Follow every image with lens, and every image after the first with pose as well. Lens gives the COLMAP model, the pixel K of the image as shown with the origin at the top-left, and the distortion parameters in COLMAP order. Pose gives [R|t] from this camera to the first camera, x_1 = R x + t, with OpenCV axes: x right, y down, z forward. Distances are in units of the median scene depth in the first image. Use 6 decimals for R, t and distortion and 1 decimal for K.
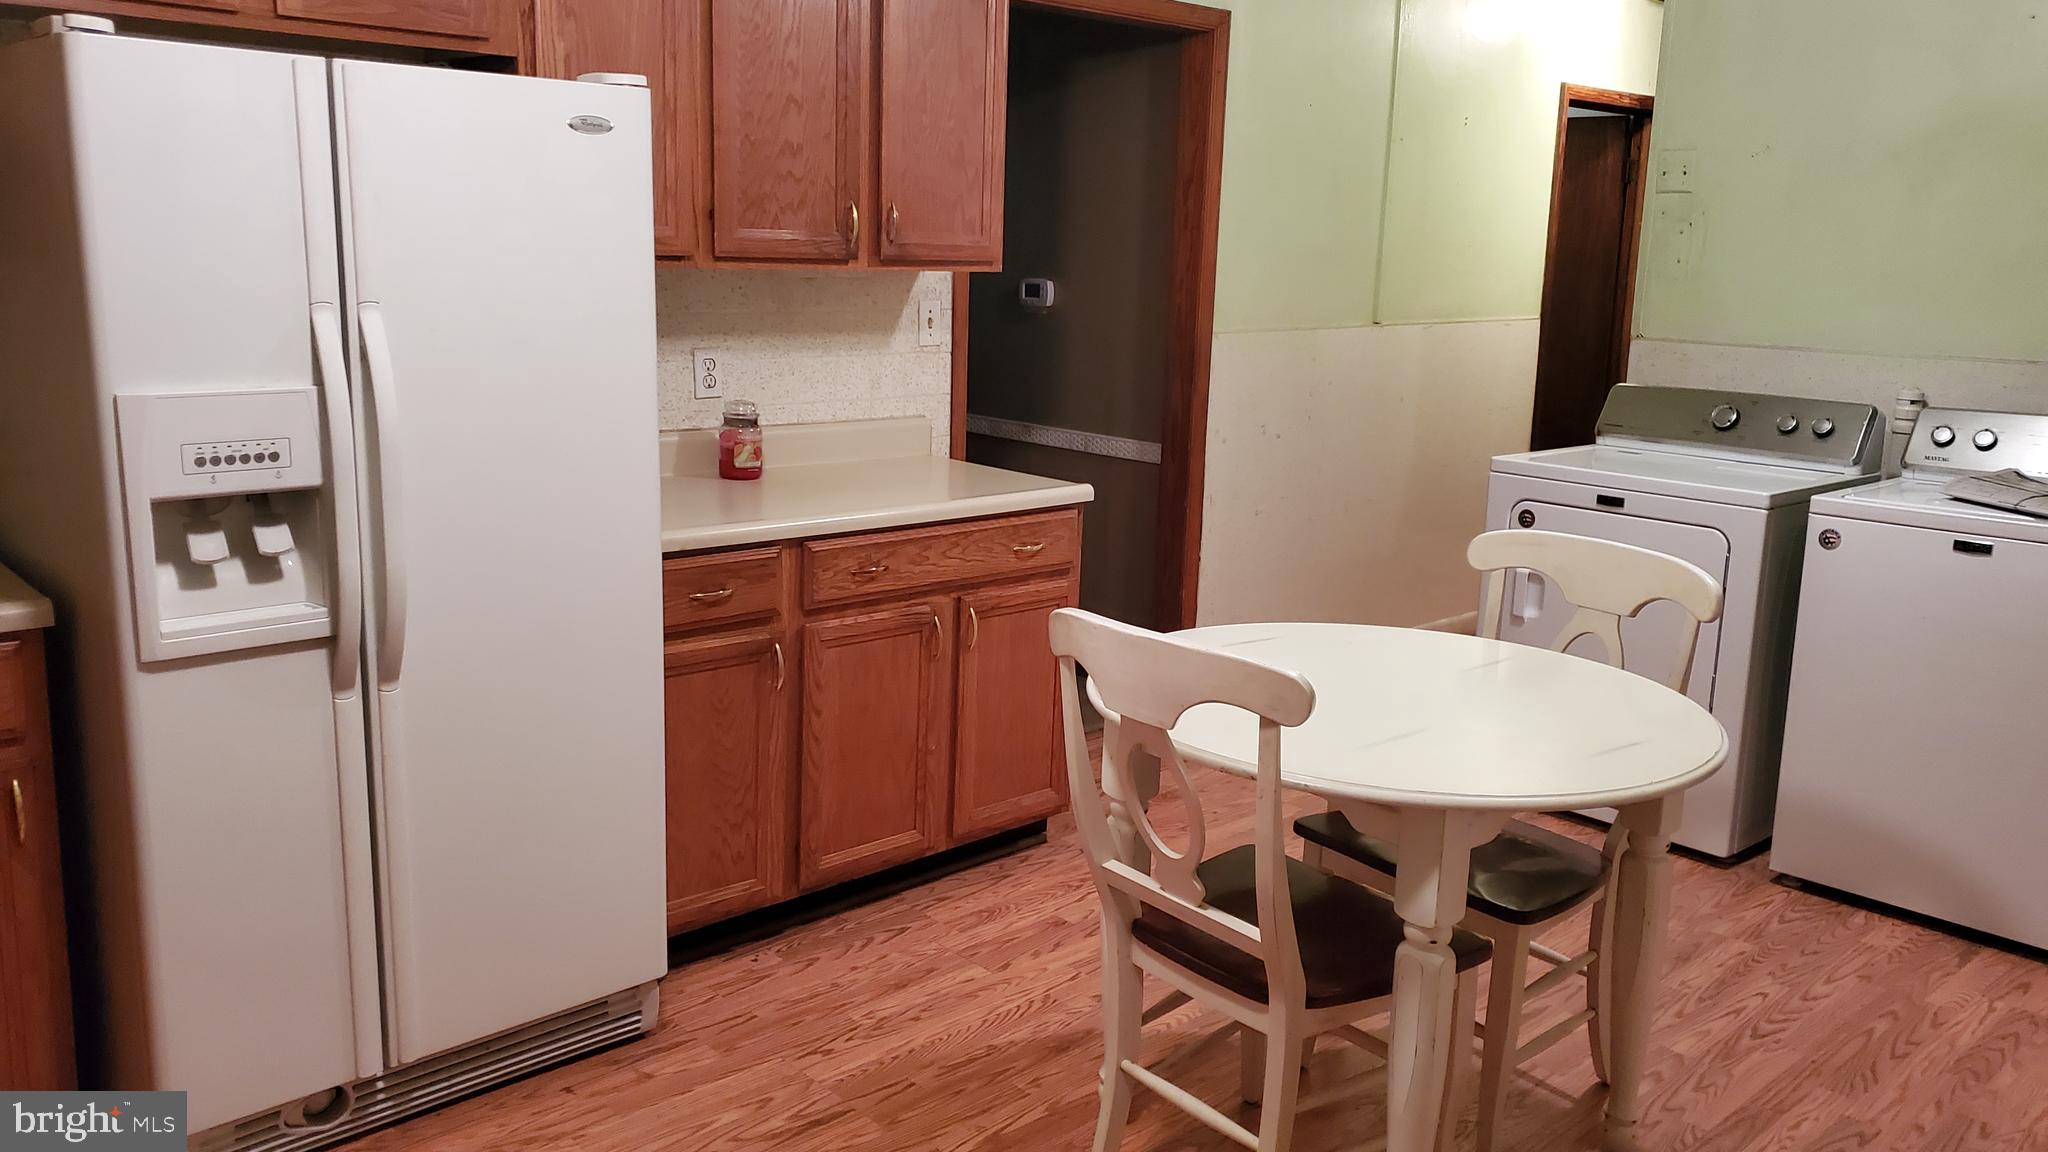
lens RADIAL K [[1583.0, 0, 1036.7], [0, 1583.0, 565.3], [0, 0, 1]] dist [0.068420, -0.101005]
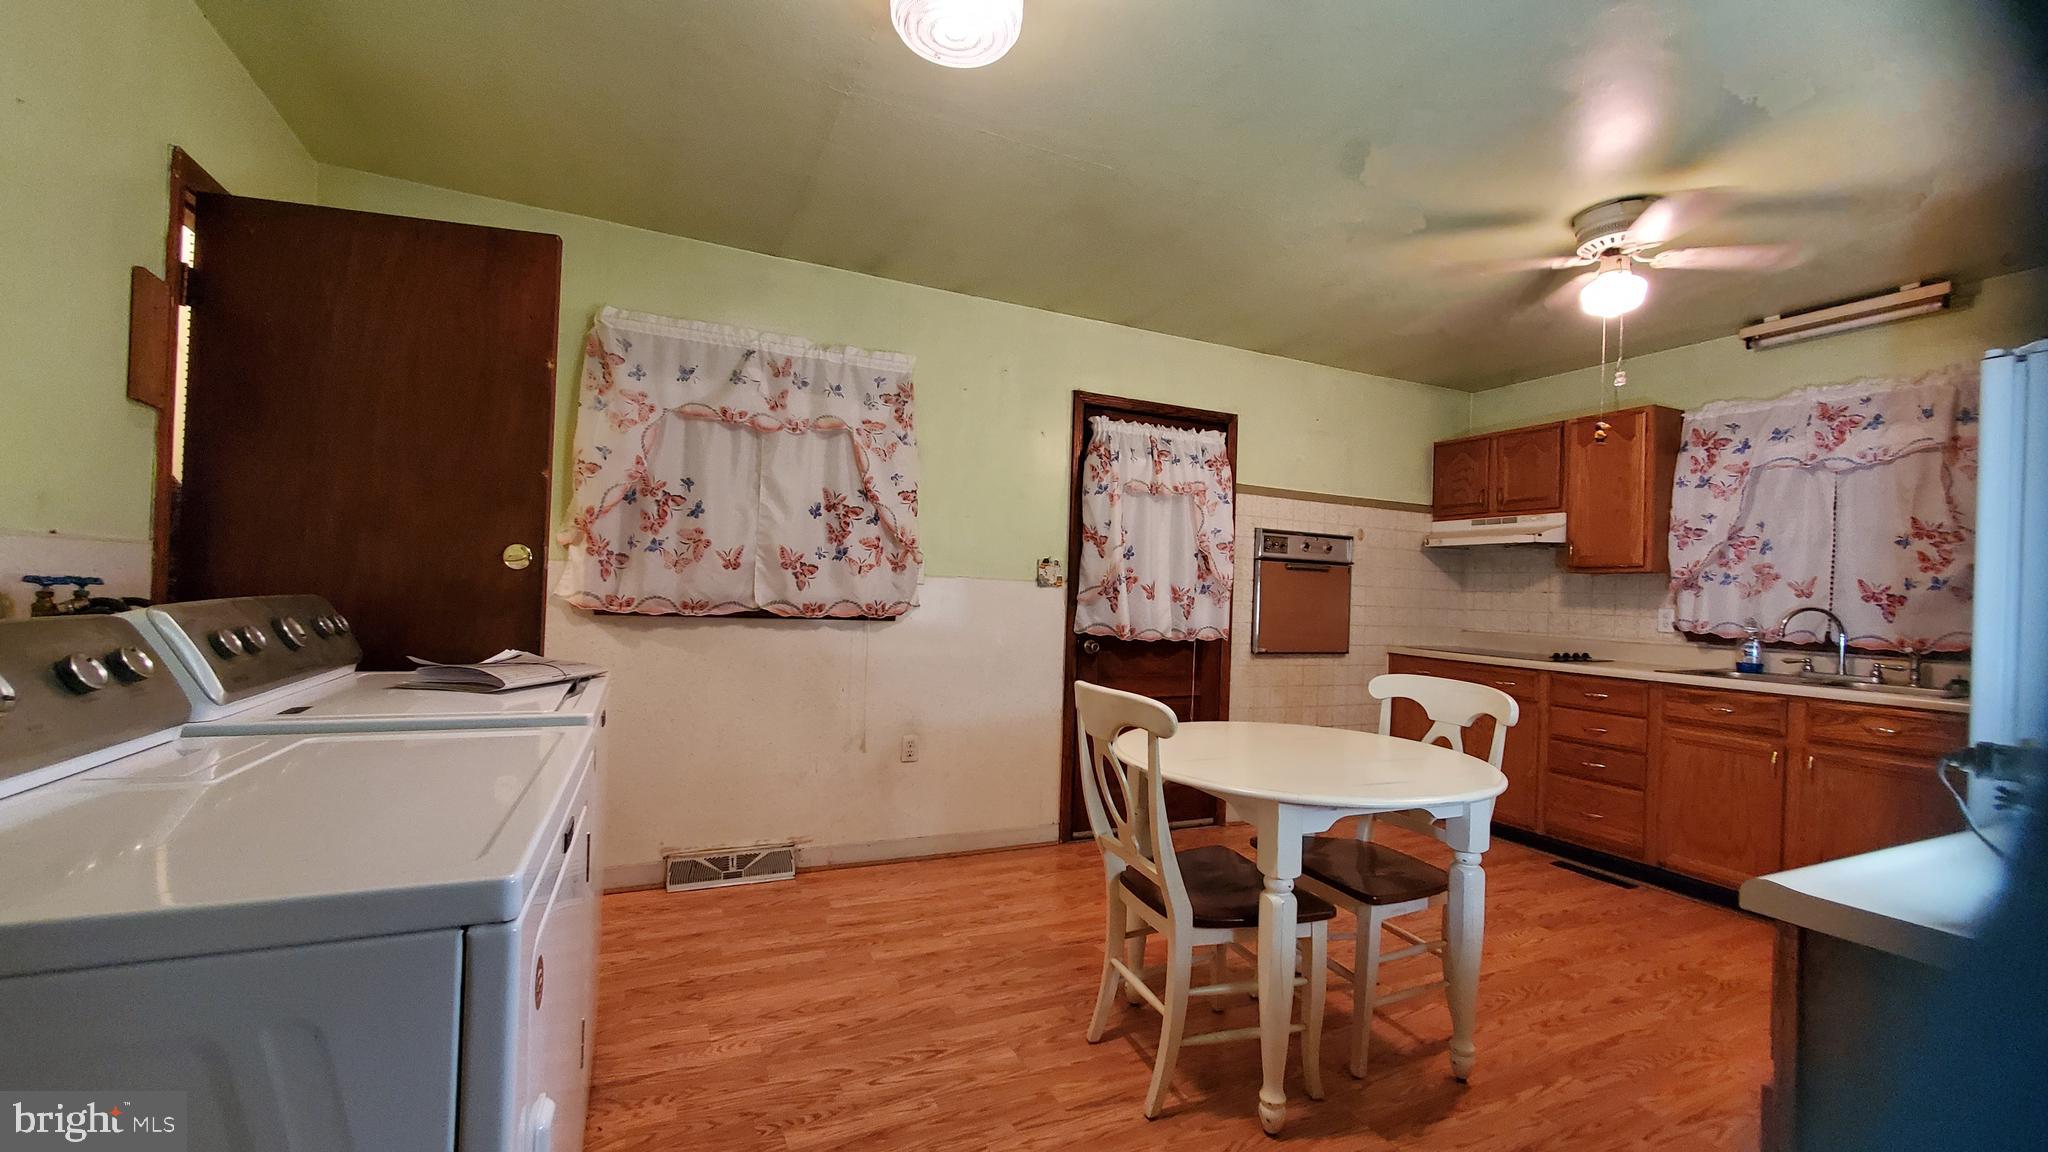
lens RADIAL K [[819.2, 0, 1017.1], [0, 819.2, 587.7], [0, 0, 1]] dist [0.000746, -0.000008]
pose [[-0.946698, -0.059673, 0.316548, 0.176096], [0.004292, 0.980268, 0.197626, -0.193789], [-0.322095, 0.188451, -0.927761, 1.376309]]
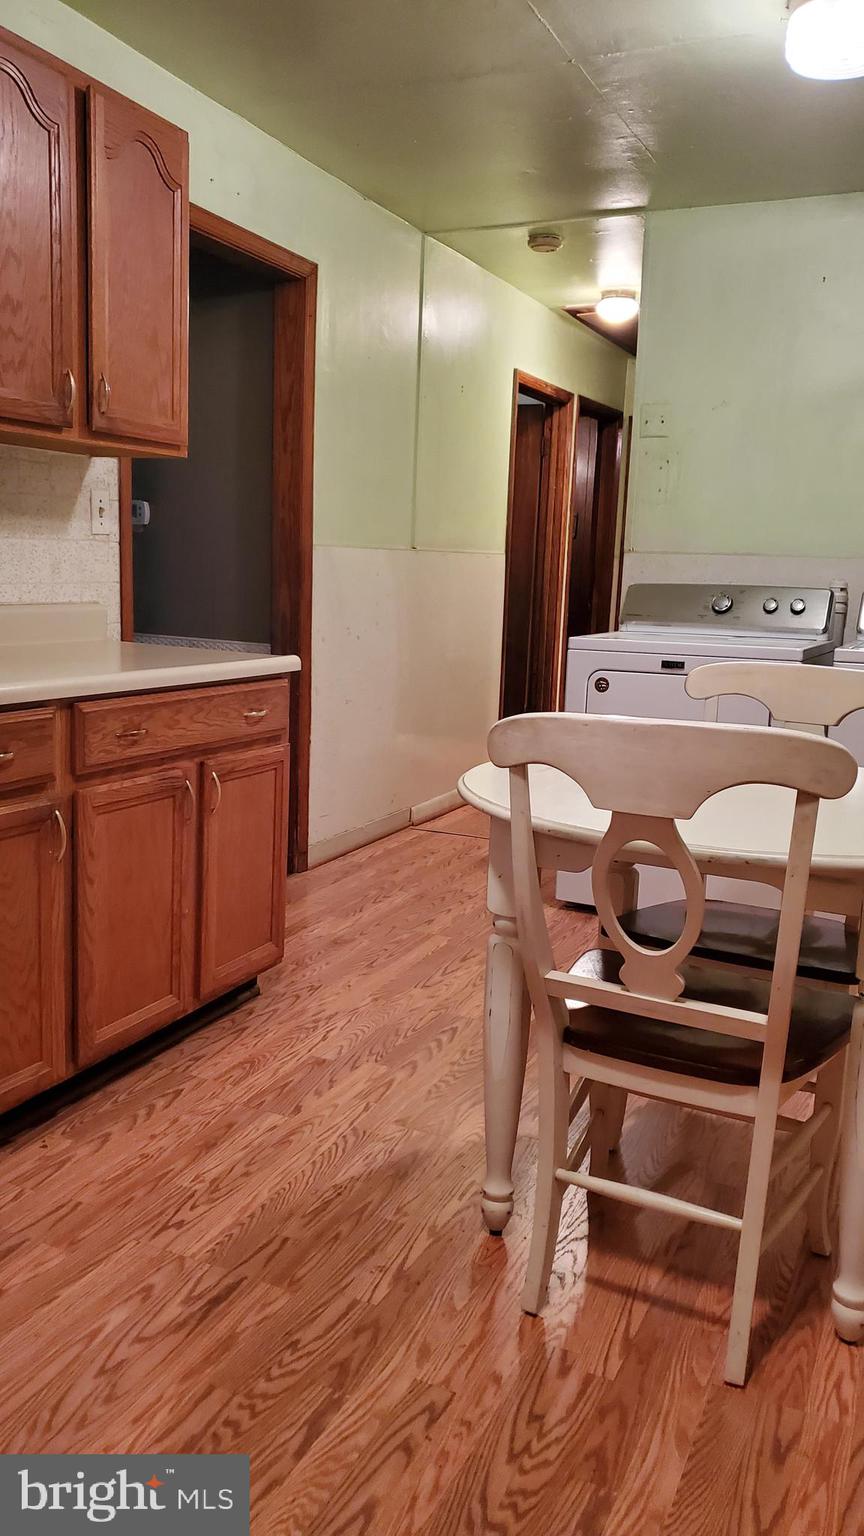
lens RADIAL K [[1187.2, 0, 438.1], [0, 1187.2, 775.1], [0, 0, 1]] dist [0.068420, -0.101005]
pose [[0.924822, -0.062815, 0.375178, -0.202605], [0.068043, 0.997682, -0.000689, 0.041043], [-0.374265, 0.026165, 0.926952, 0.230940]]
